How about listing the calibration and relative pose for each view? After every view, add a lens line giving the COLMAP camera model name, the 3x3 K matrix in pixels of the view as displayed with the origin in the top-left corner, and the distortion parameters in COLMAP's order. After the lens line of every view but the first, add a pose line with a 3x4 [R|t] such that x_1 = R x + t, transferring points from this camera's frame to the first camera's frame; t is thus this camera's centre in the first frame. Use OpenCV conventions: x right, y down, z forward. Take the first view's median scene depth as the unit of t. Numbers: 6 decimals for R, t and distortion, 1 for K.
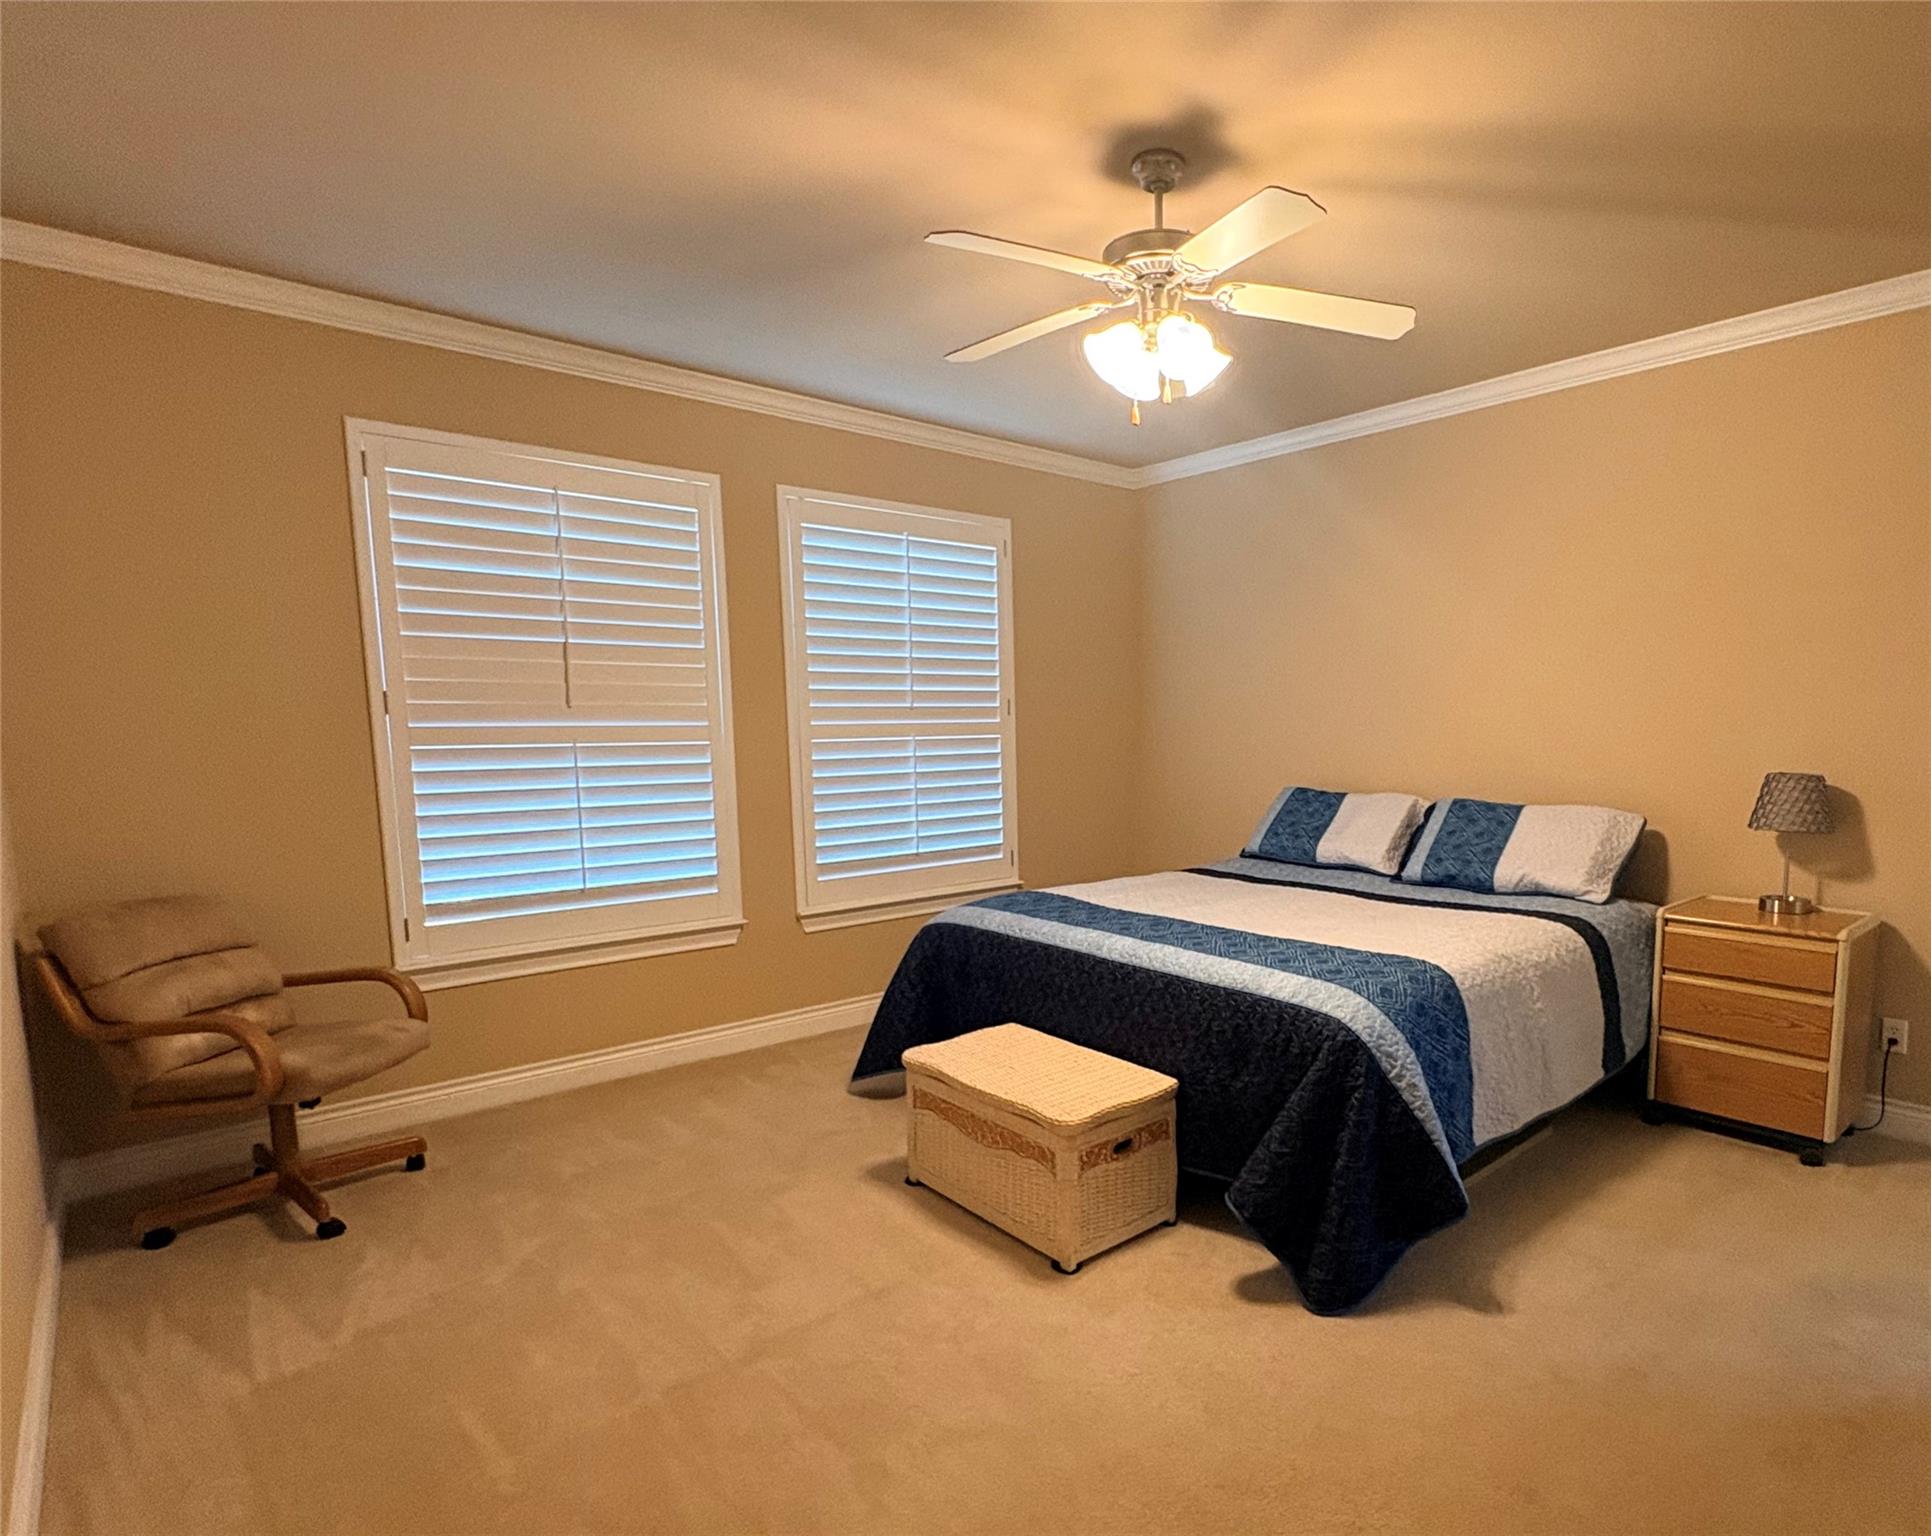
lens RADIAL K [[978.0, 0, 965.5], [0, 978.0, 768.0], [0, 0, 1]] dist [-0.000763, -0.000061]
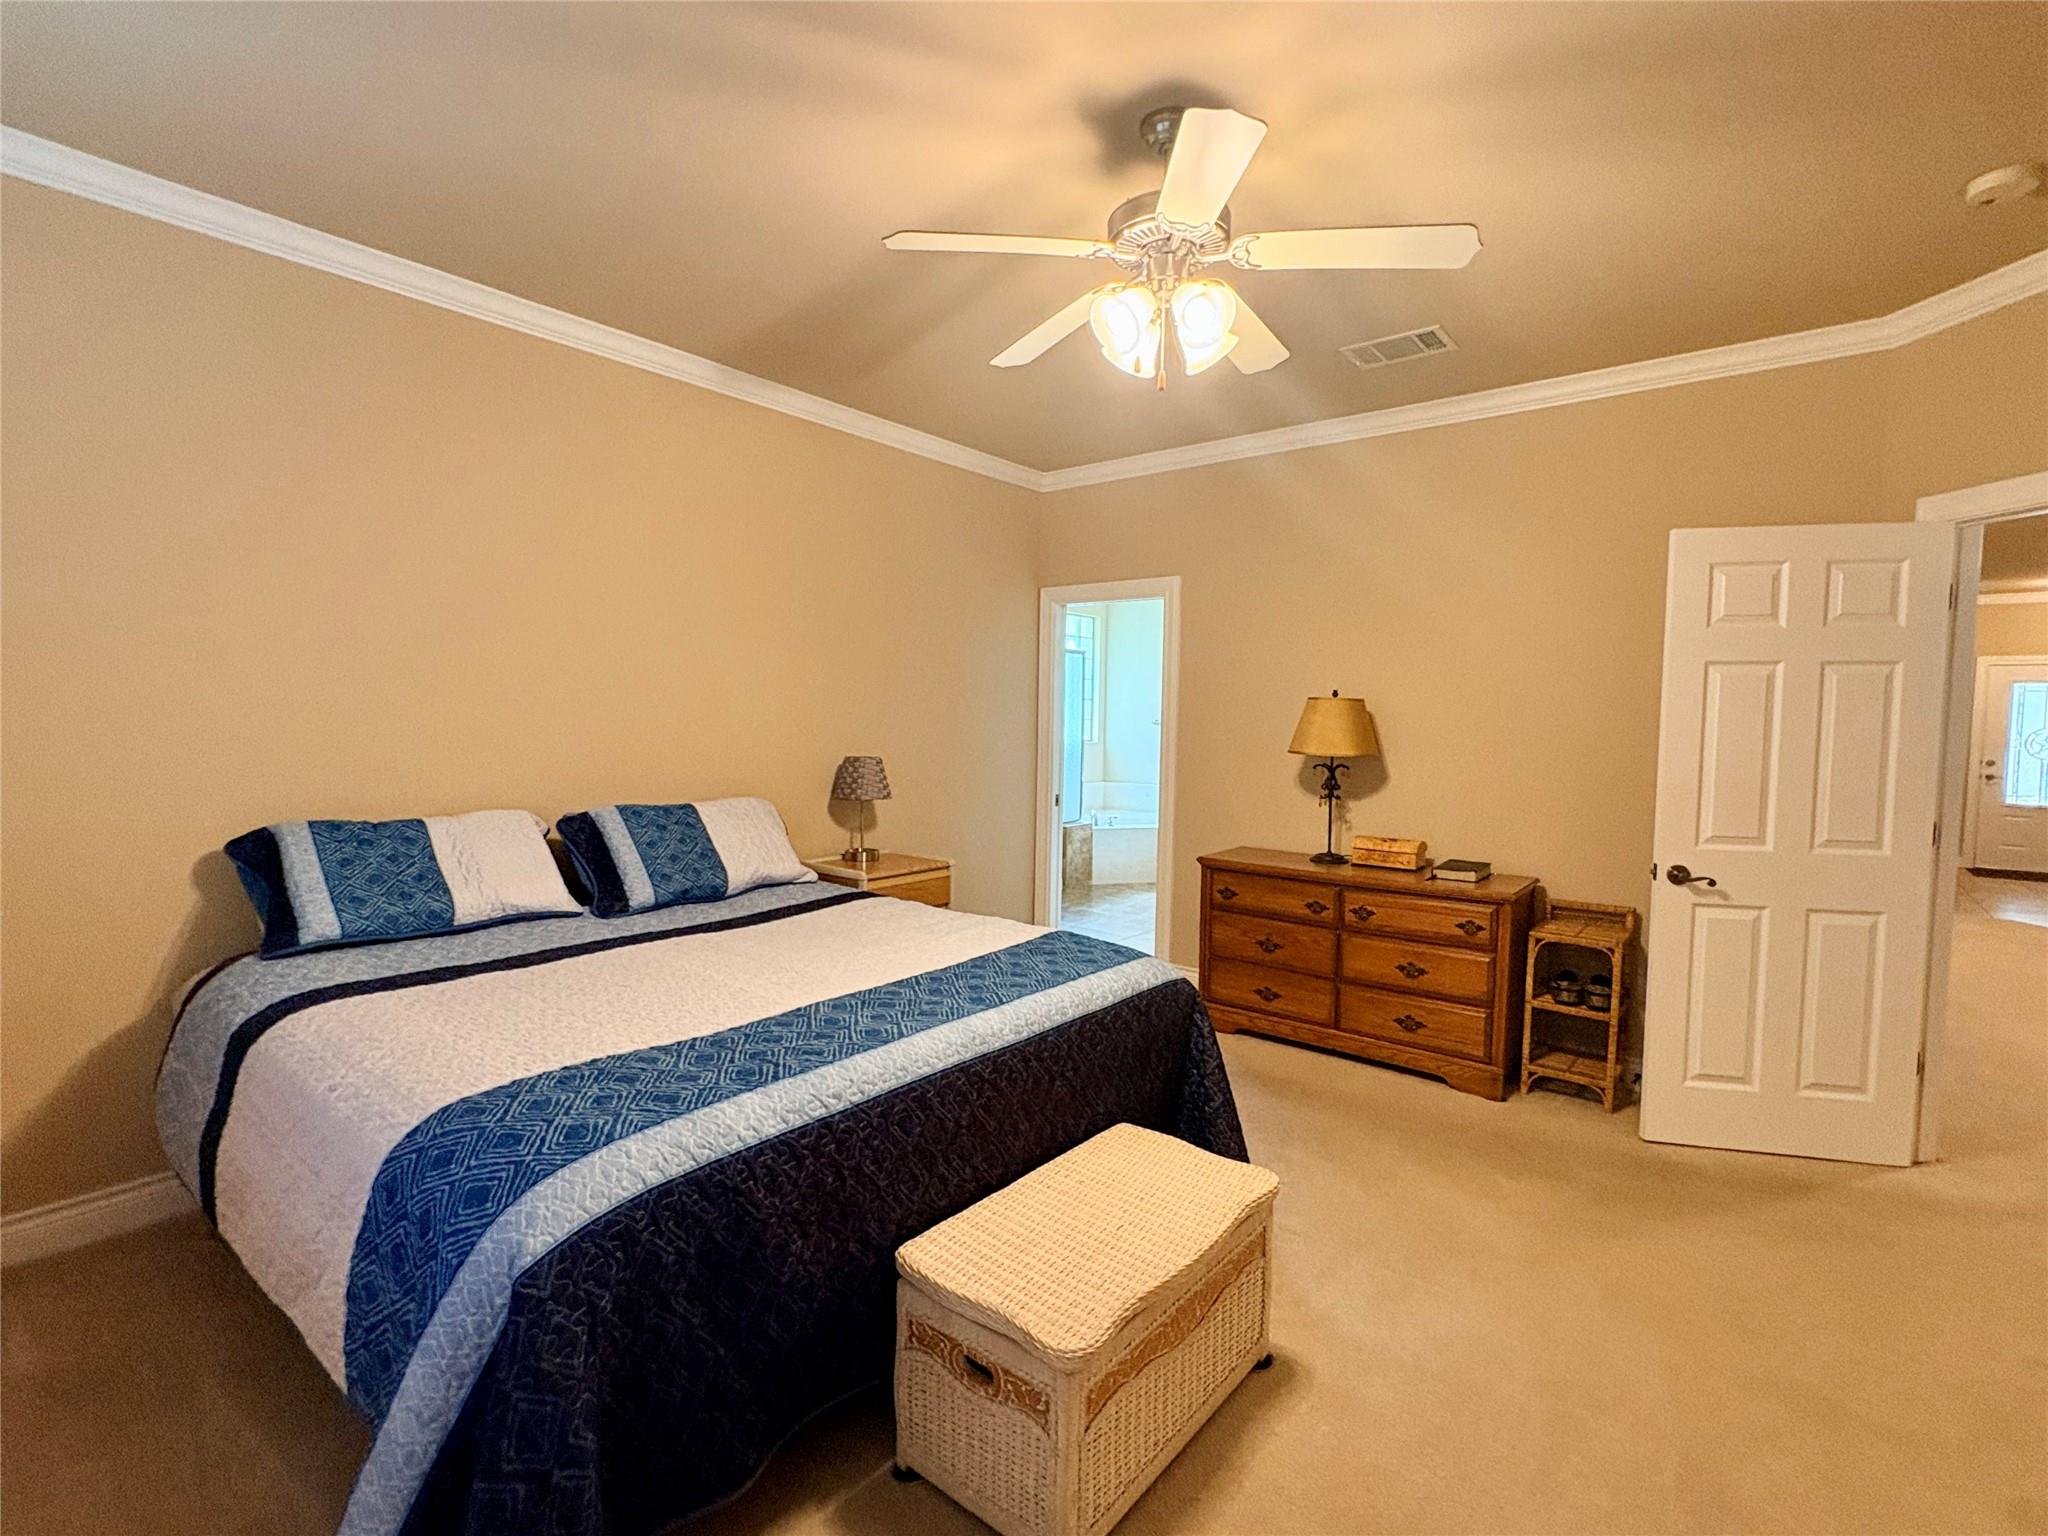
lens RADIAL K [[952.4, 0, 1024.0], [0, 952.4, 768.0], [0, 0, 1]] dist [-0.005173, -0.000370]
pose [[-0.222537, -0.040863, 0.974067, -0.410818], [0.042928, 0.997741, 0.051664, -0.031861], [-0.973979, 0.053312, -0.220280, 0.891004]]
